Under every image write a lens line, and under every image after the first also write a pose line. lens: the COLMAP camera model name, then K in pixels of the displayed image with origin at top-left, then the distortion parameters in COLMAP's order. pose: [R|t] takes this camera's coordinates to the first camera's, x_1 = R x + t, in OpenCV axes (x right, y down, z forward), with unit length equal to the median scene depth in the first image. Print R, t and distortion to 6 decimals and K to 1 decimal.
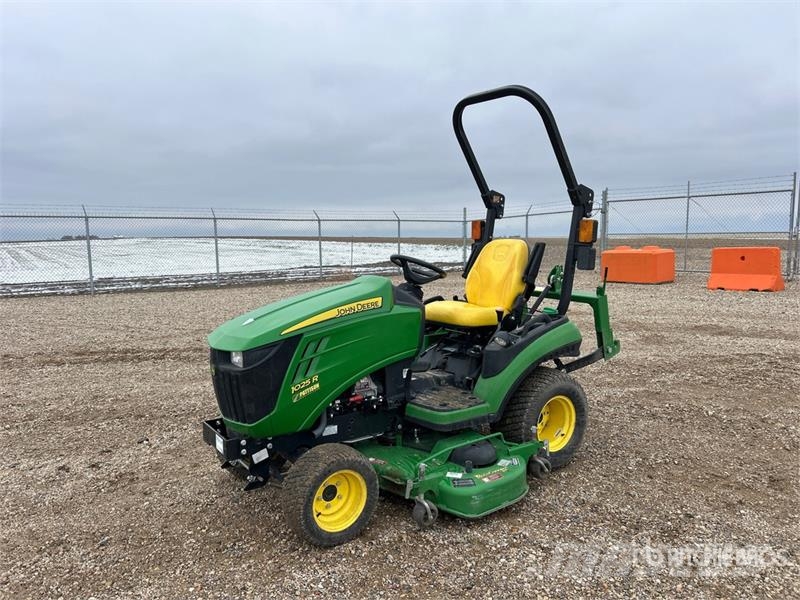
lens RADIAL K [[593.0, 0, 395.9], [0, 593.0, 299.3], [0, 0, 1]] dist [0.064947, -0.085145]
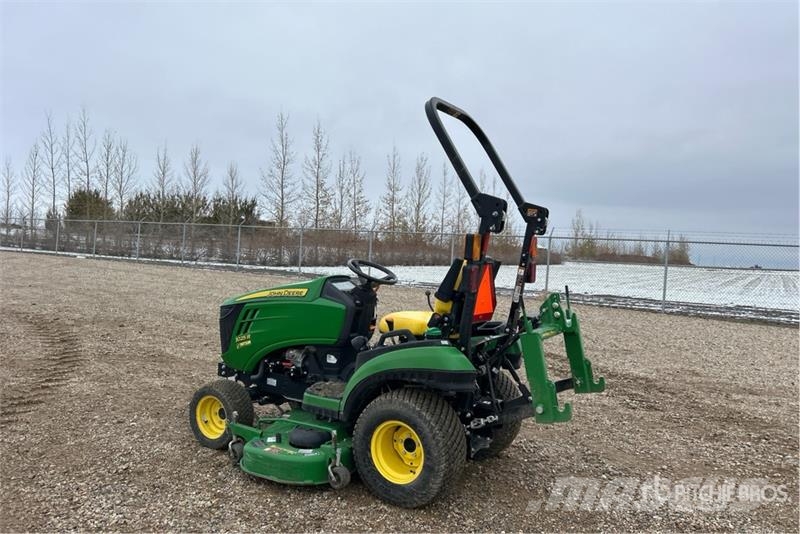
lens RADIAL K [[593.1, 0, 414.2], [0, 593.1, 271.7], [0, 0, 1]] dist [0.062046, -0.074801]
pose [[0.421505, 0.070183, -0.904106, 1.061581], [-0.155010, 0.987903, 0.004420, -0.071088], [0.893479, 0.138282, 0.427285, 0.583376]]
